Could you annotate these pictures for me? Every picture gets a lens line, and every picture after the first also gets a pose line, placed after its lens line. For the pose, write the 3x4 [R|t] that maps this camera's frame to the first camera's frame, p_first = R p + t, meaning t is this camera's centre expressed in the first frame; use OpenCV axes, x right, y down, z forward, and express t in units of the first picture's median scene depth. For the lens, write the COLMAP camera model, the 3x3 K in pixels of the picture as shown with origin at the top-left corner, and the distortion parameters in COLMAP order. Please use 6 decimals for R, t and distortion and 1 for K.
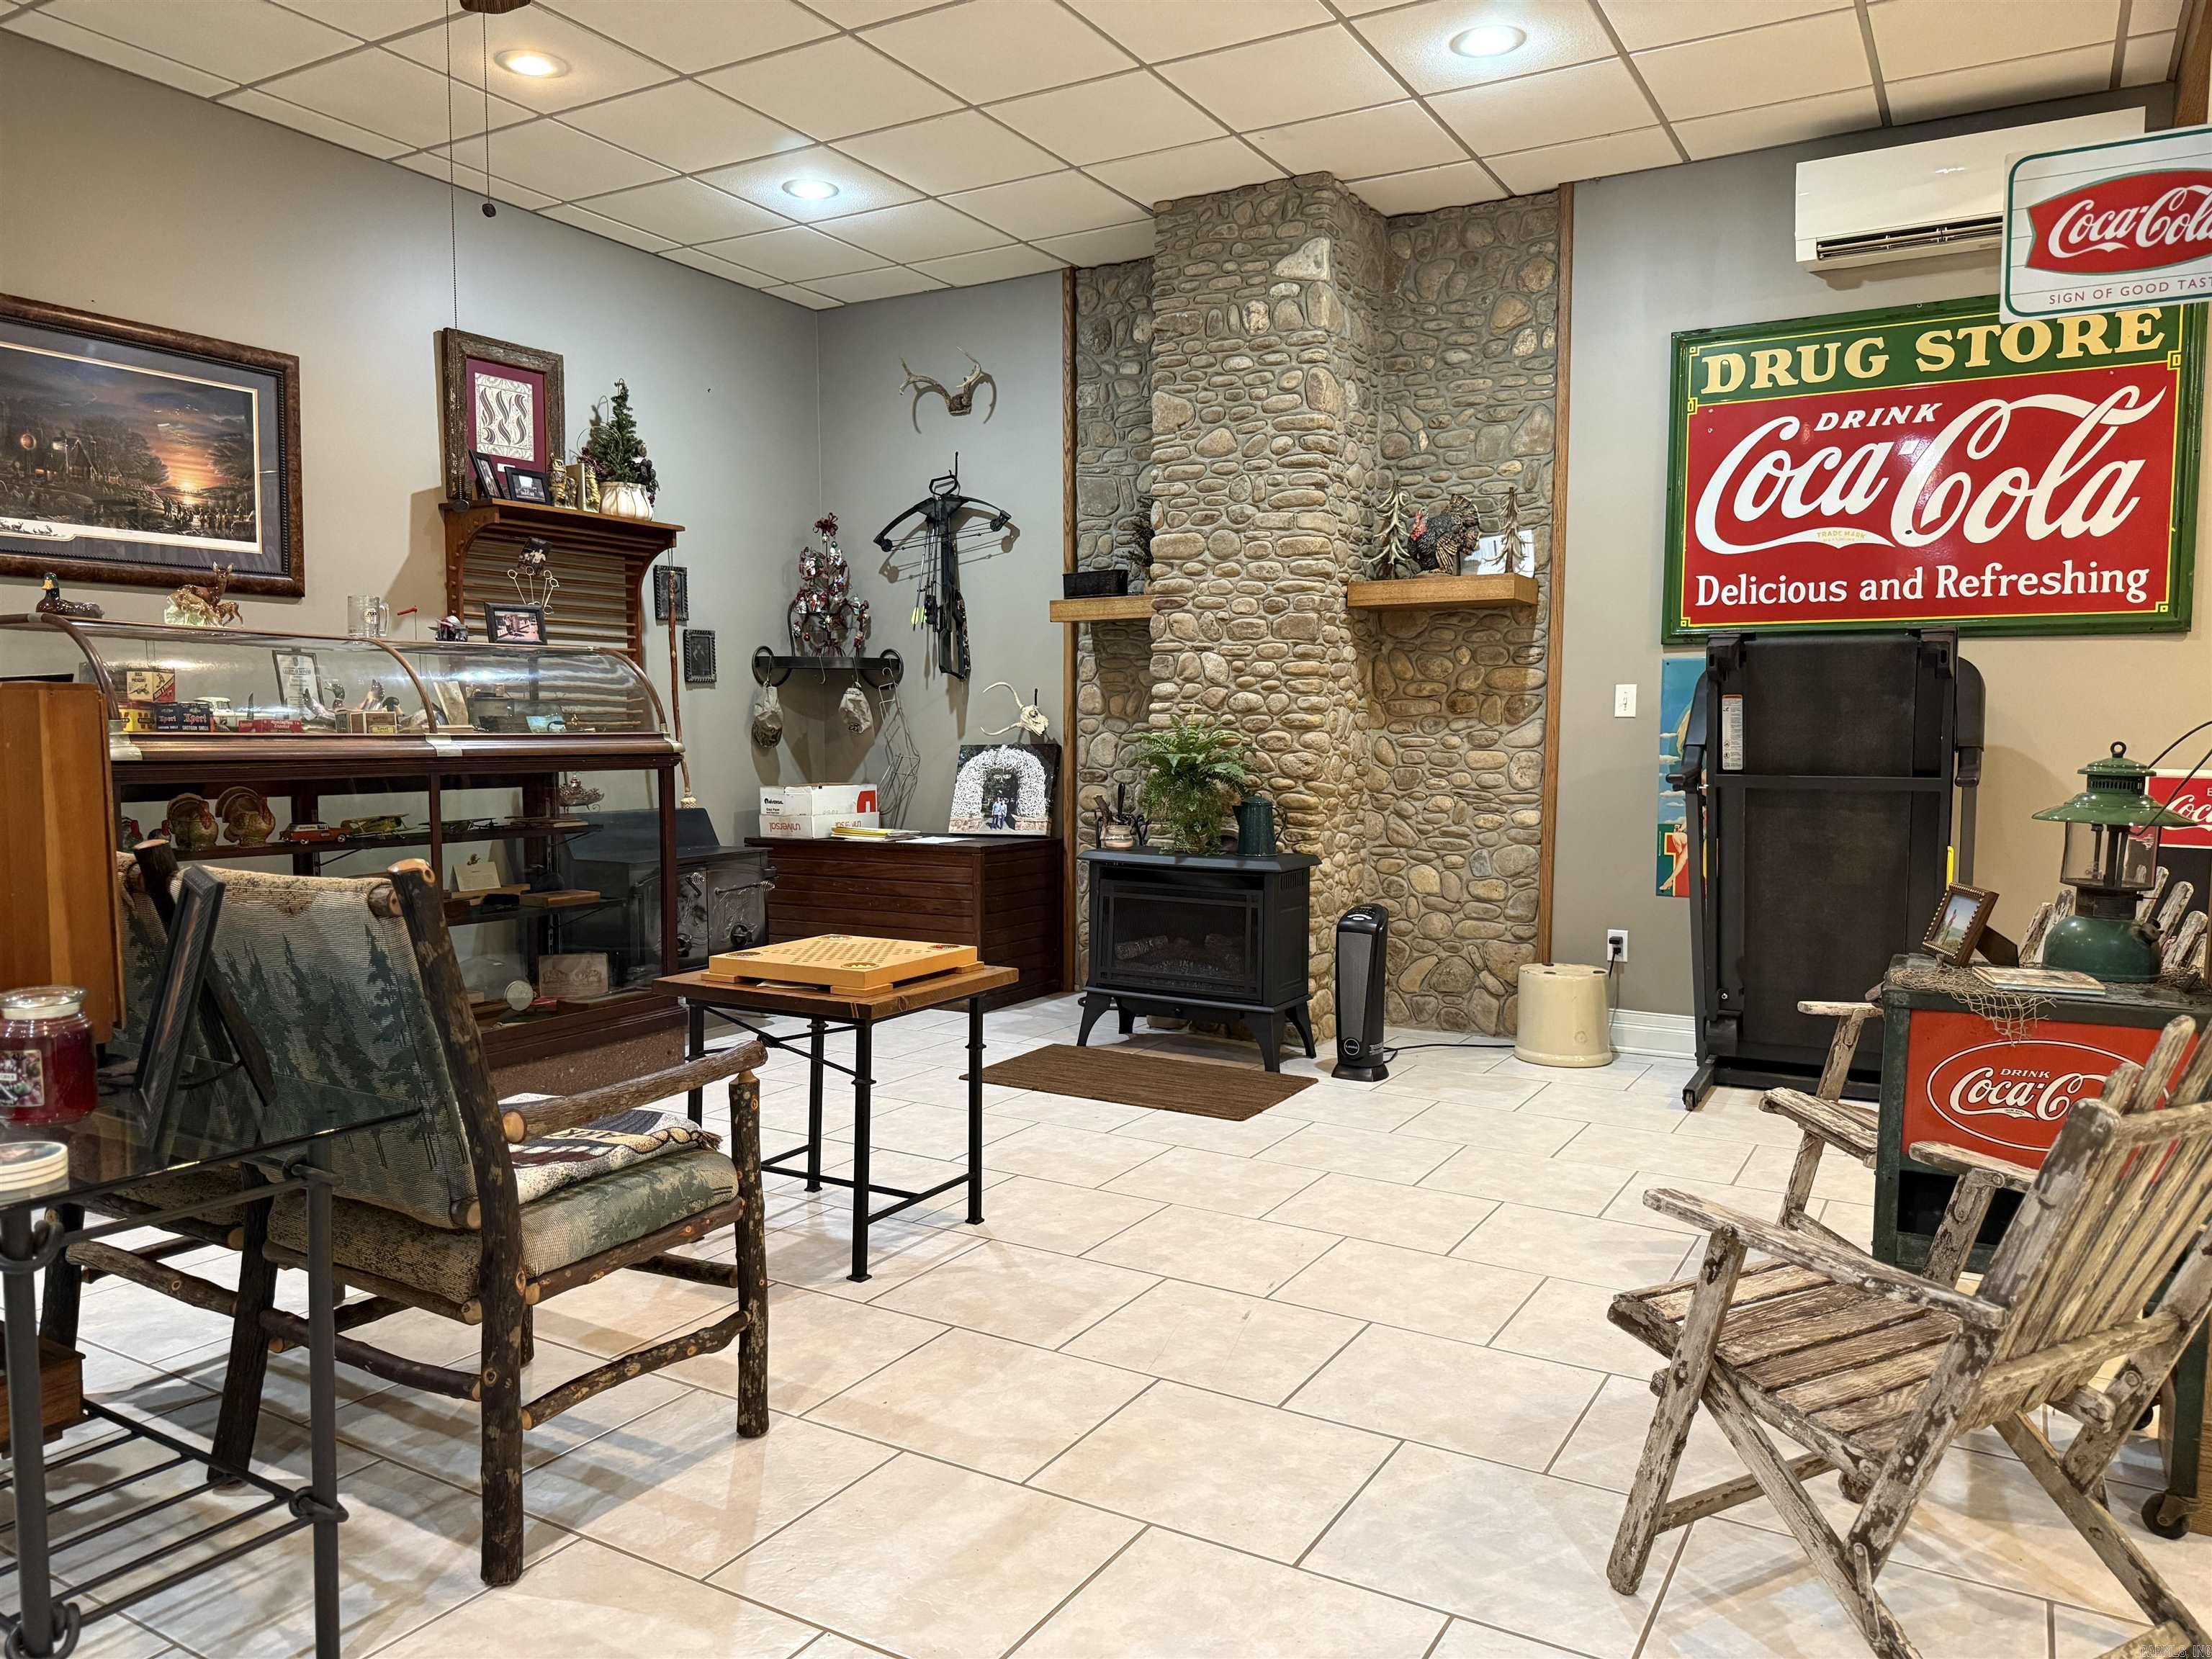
lens RADIAL K [[1564.7, 0, 1107.5], [0, 1564.7, 832.1], [0, 0, 1]] dist [0.032764, -0.030419]
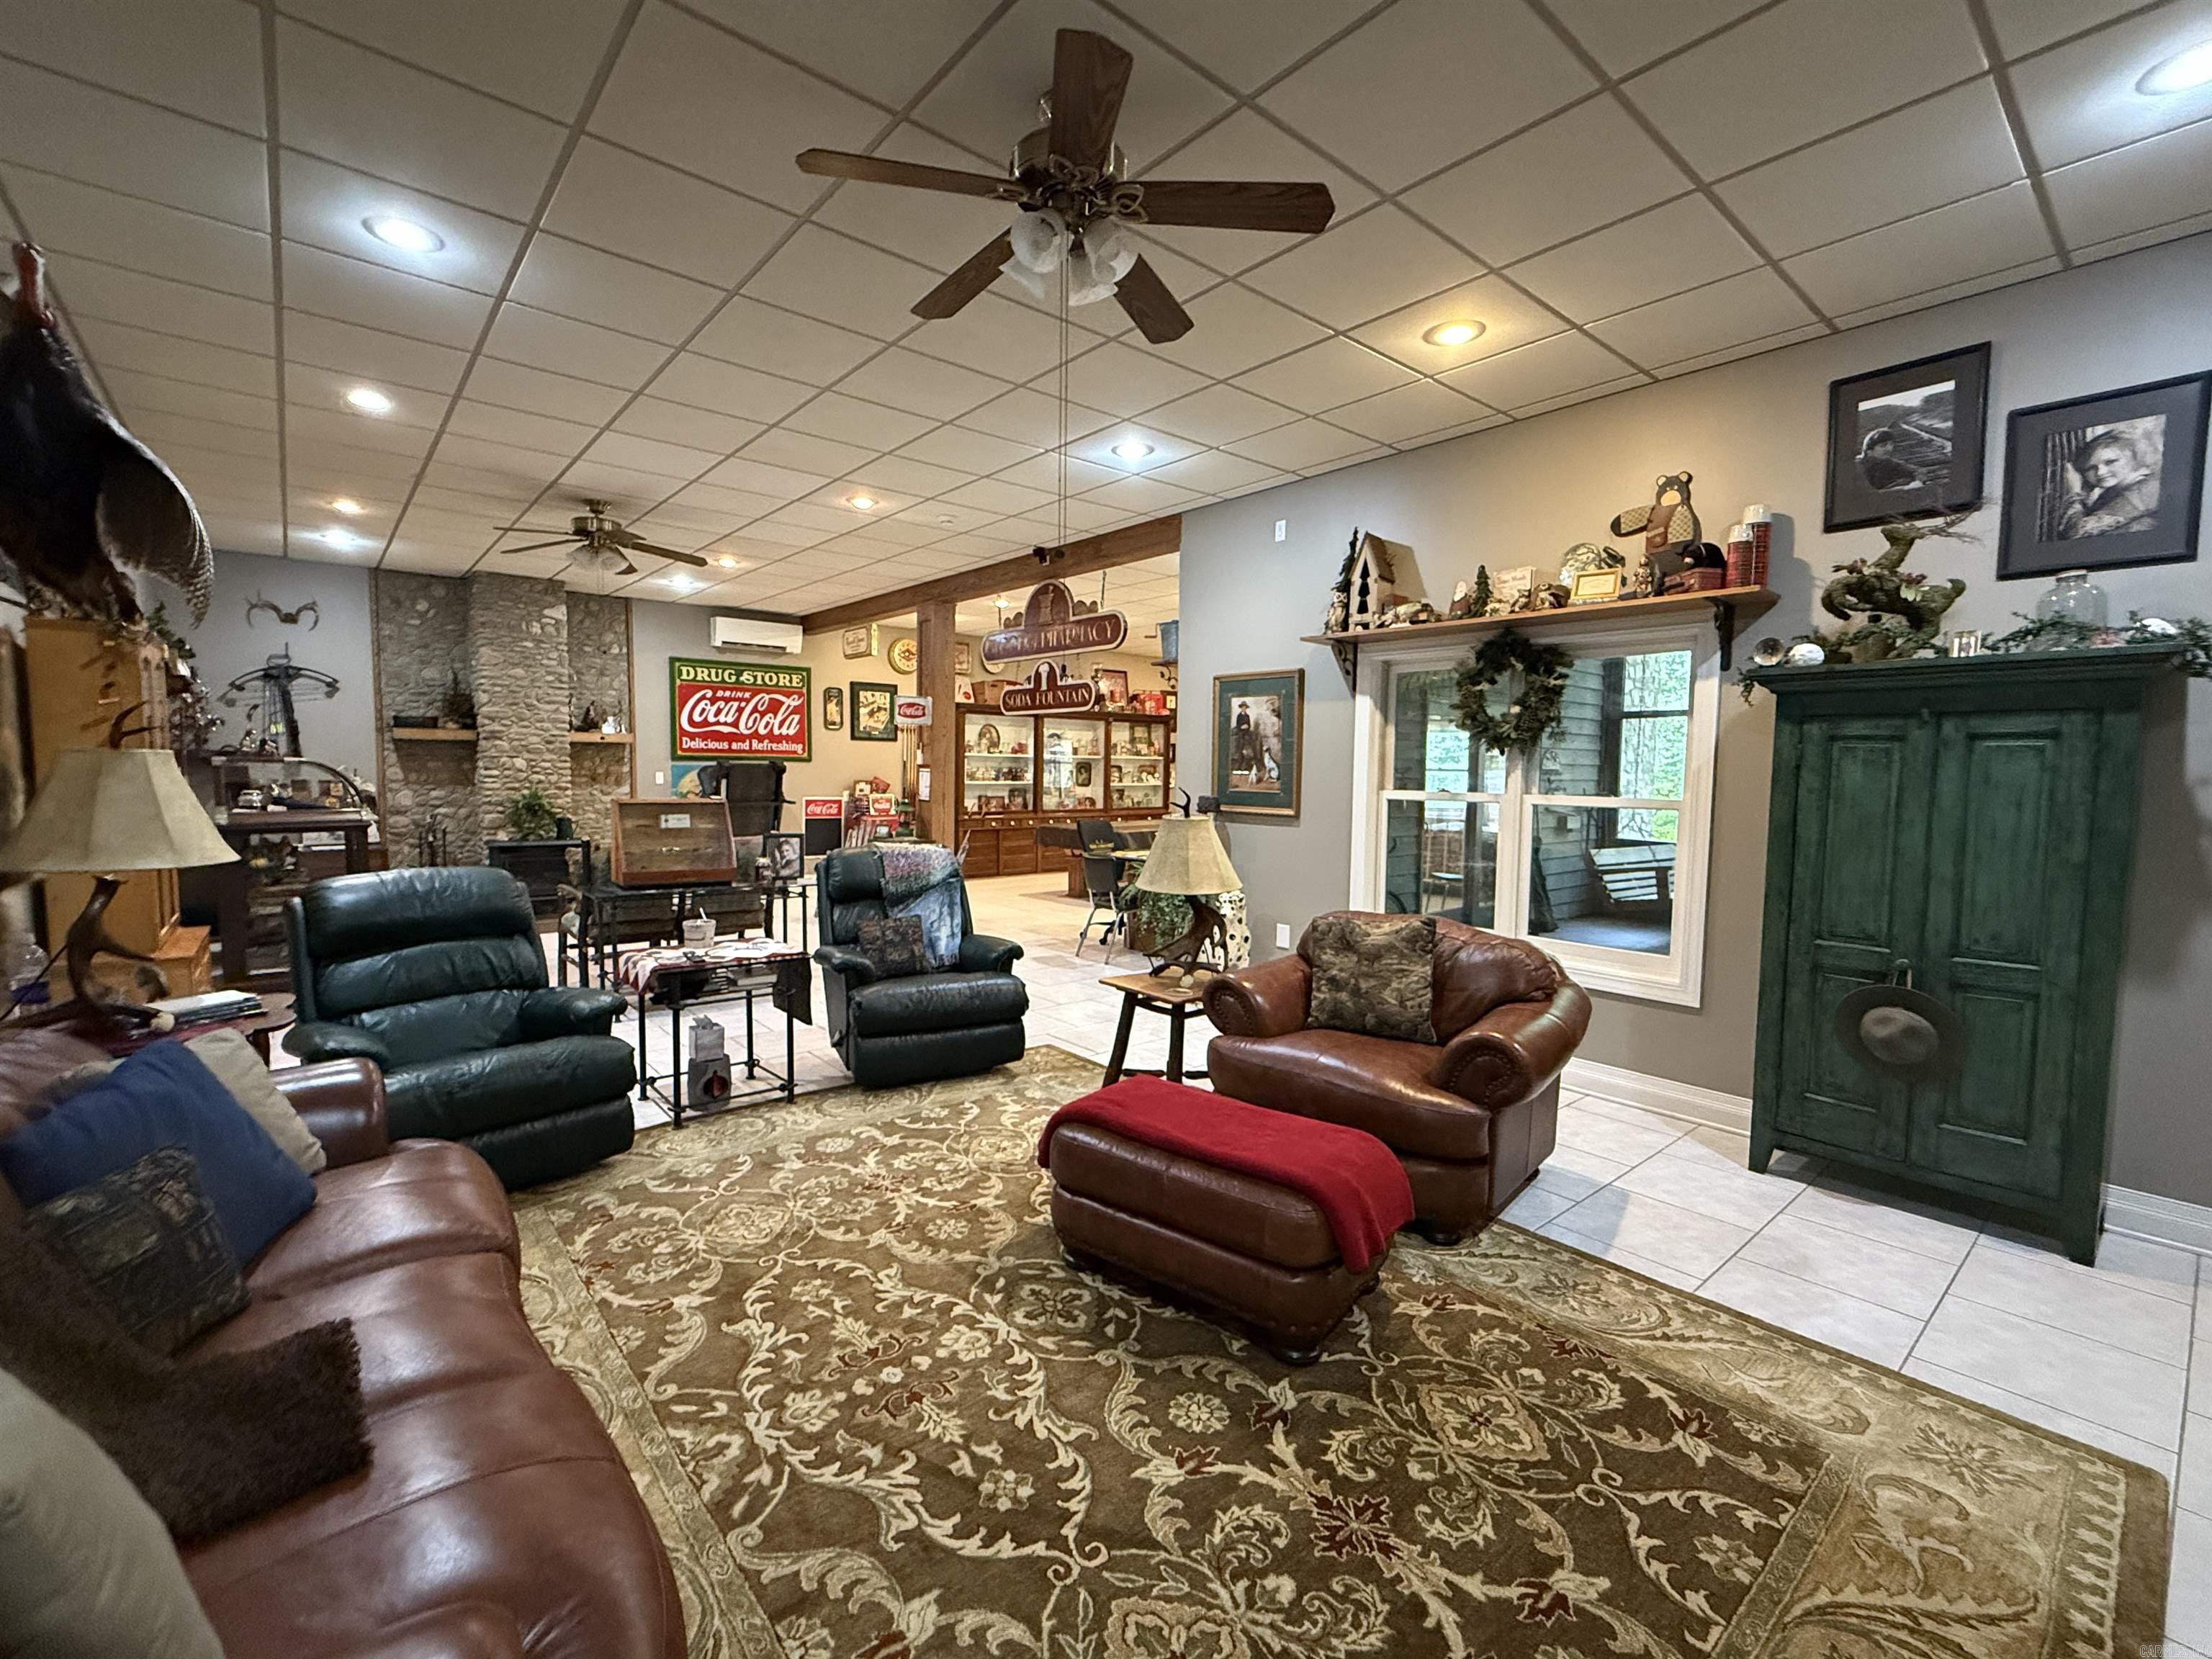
lens RADIAL K [[965.0, 0, 1113.4], [0, 965.0, 833.7], [0, 0, 1]] dist [0.000739, 0.000050]
pose [[0.333208, -0.059033, 0.941004, -1.130305], [0.053869, 0.997600, 0.043509, -0.013236], [-0.941313, 0.036194, 0.335588, -0.413001]]
